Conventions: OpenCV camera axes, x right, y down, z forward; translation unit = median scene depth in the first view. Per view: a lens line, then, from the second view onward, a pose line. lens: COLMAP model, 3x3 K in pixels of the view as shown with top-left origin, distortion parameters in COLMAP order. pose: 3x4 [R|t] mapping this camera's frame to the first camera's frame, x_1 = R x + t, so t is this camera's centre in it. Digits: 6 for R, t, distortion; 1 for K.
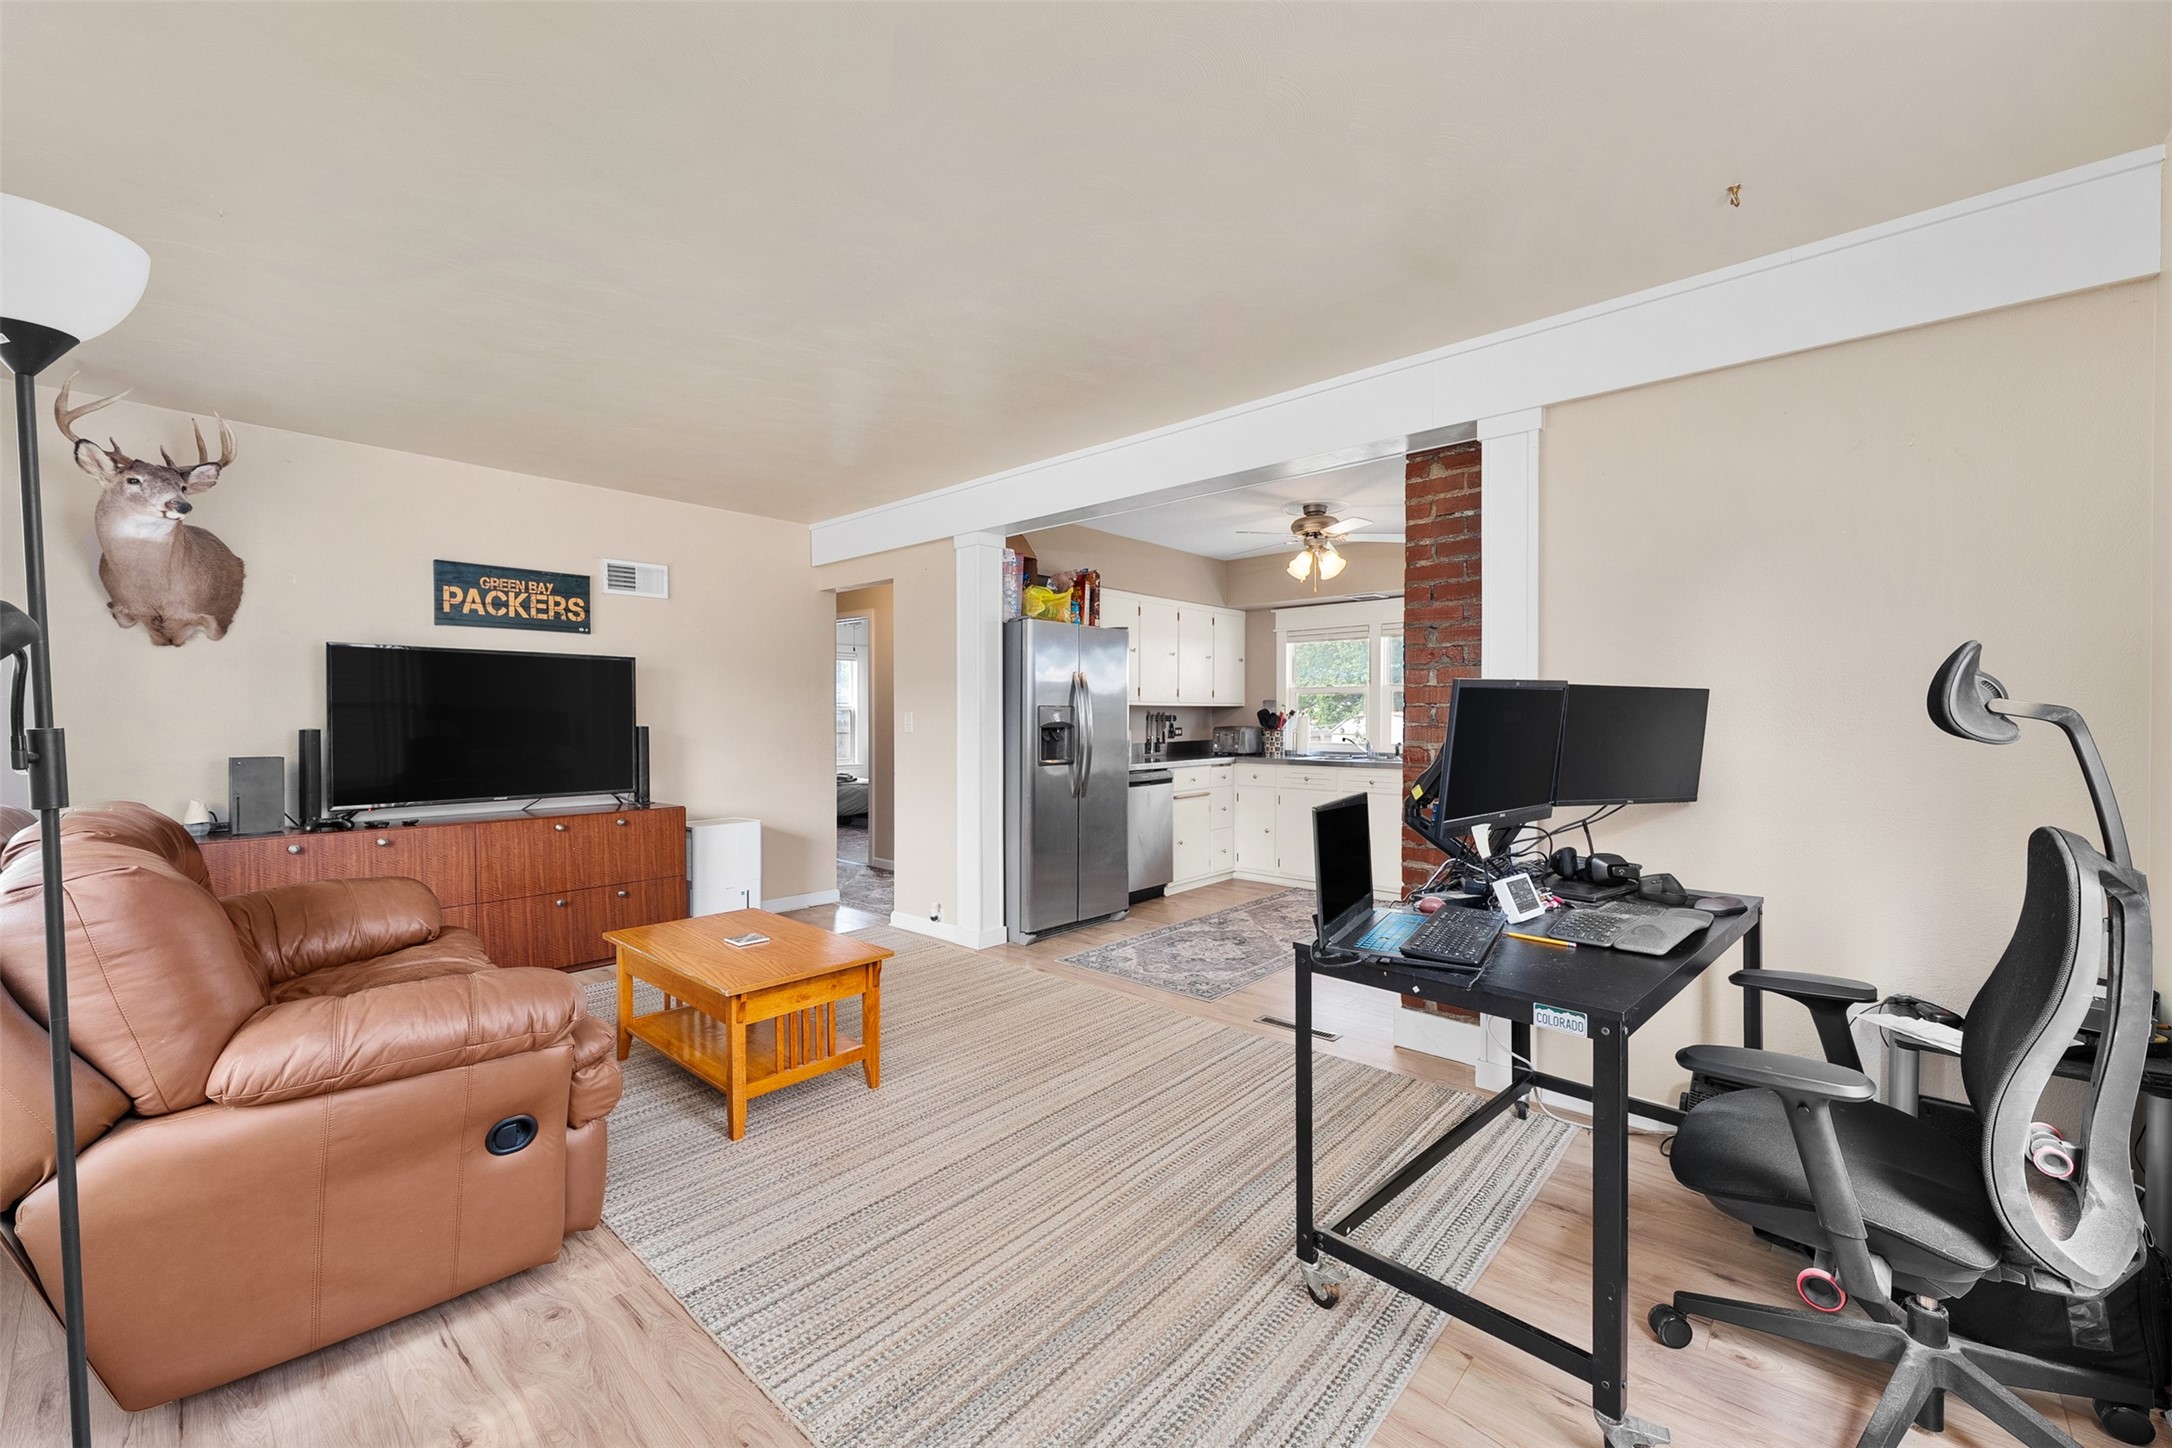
lens RADIAL K [[872.2, 0, 1082.6], [0, 872.2, 710.1], [0, 0, 1]] dist [-0.003495, -0.000413]
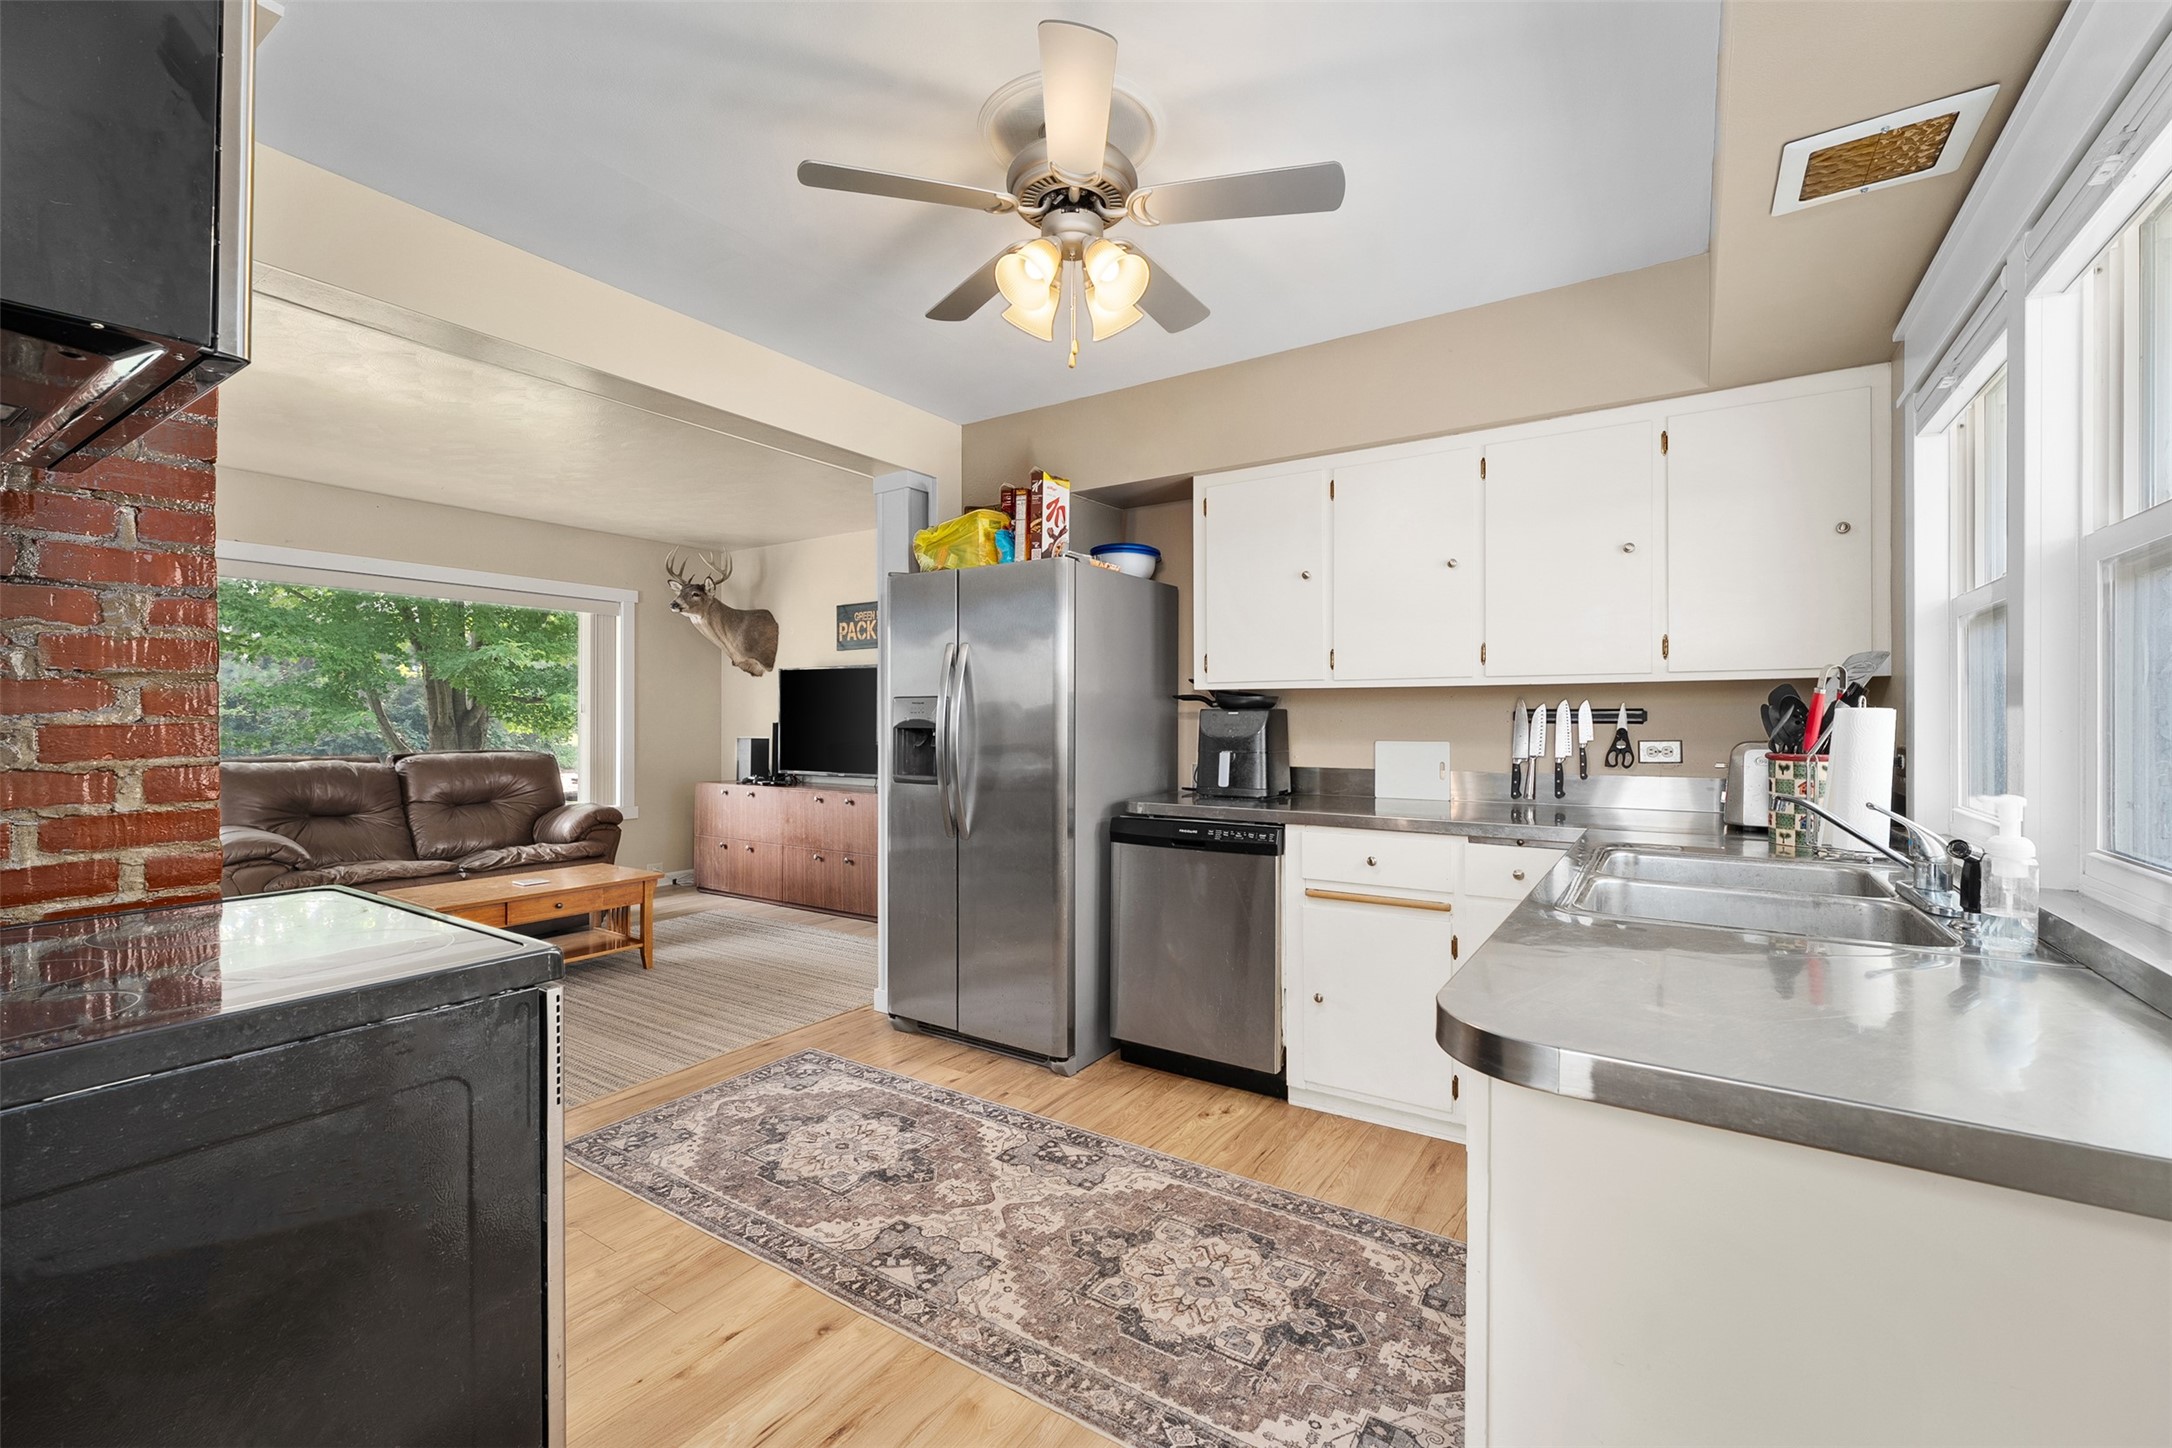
lens RADIAL K [[910.9, 0, 1077.9], [0, 910.9, 712.4], [0, 0, 1]] dist [-0.000366, -0.000544]
pose [[0.141921, -0.004803, -0.989866, 0.744230], [0.008311, 0.999959, -0.003660, 0.010982], [0.989843, -0.007708, 0.141956, 1.099207]]
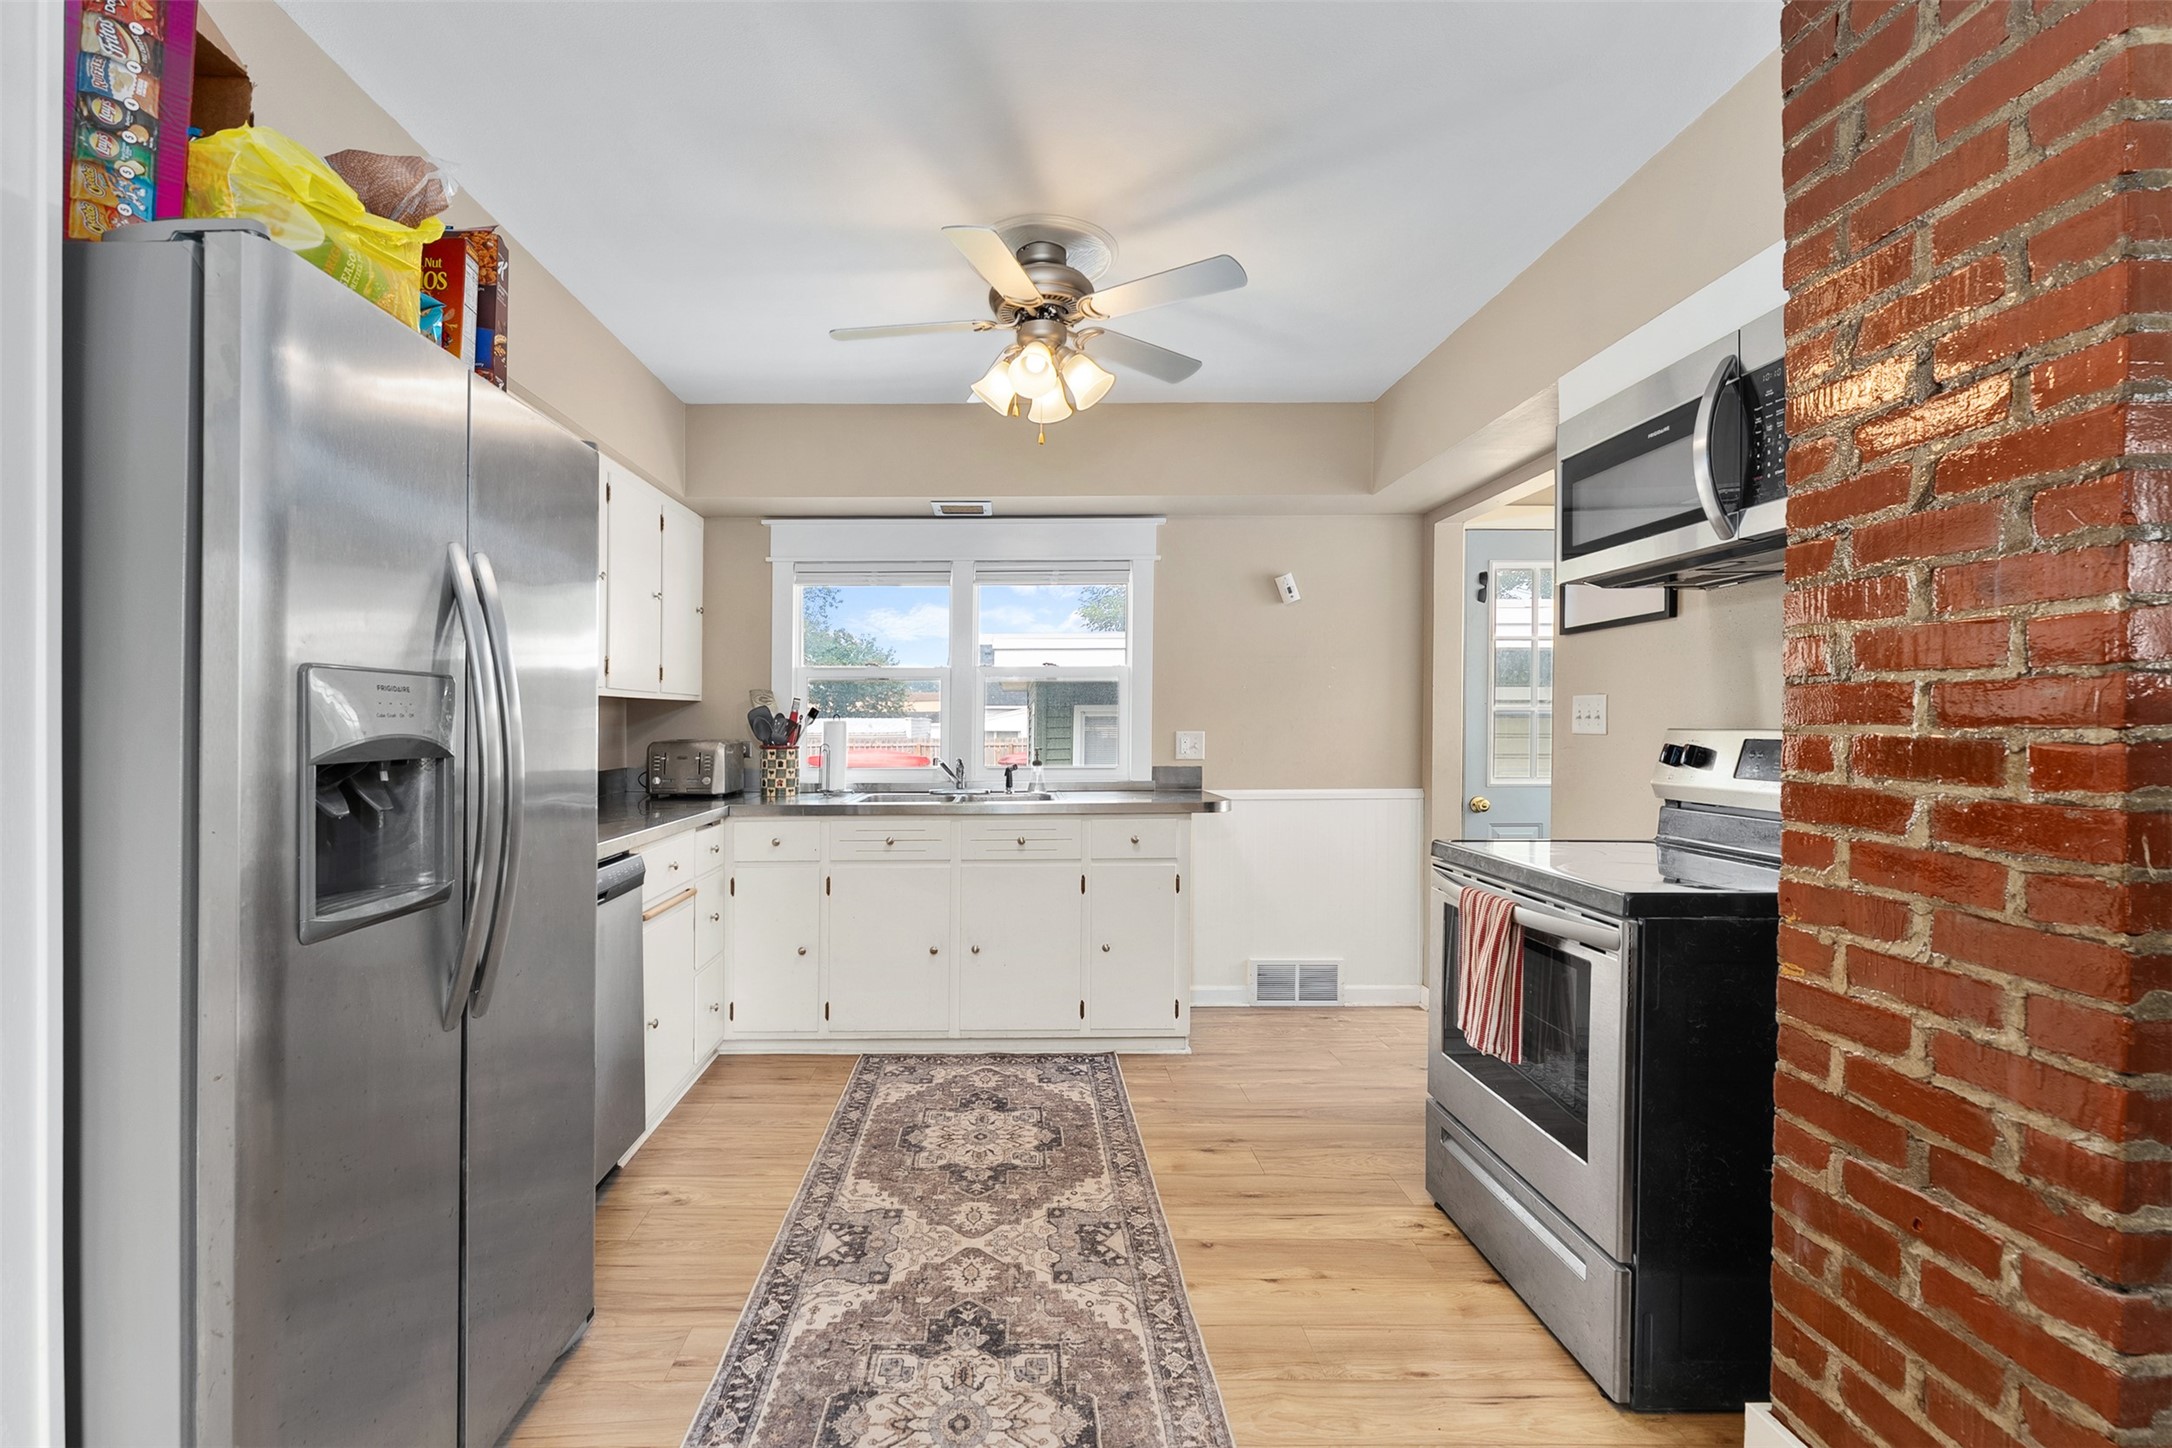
lens RADIAL K [[910.9, 0, 1033.4], [0, 910.9, 736.7], [0, 0, 1]] dist [-0.000366, -0.000544]
pose [[0.736918, -0.009973, 0.675909, -0.066241], [-0.004979, 0.999784, 0.020180, 0.008049], [-0.675964, -0.018237, 0.736709, 0.755381]]
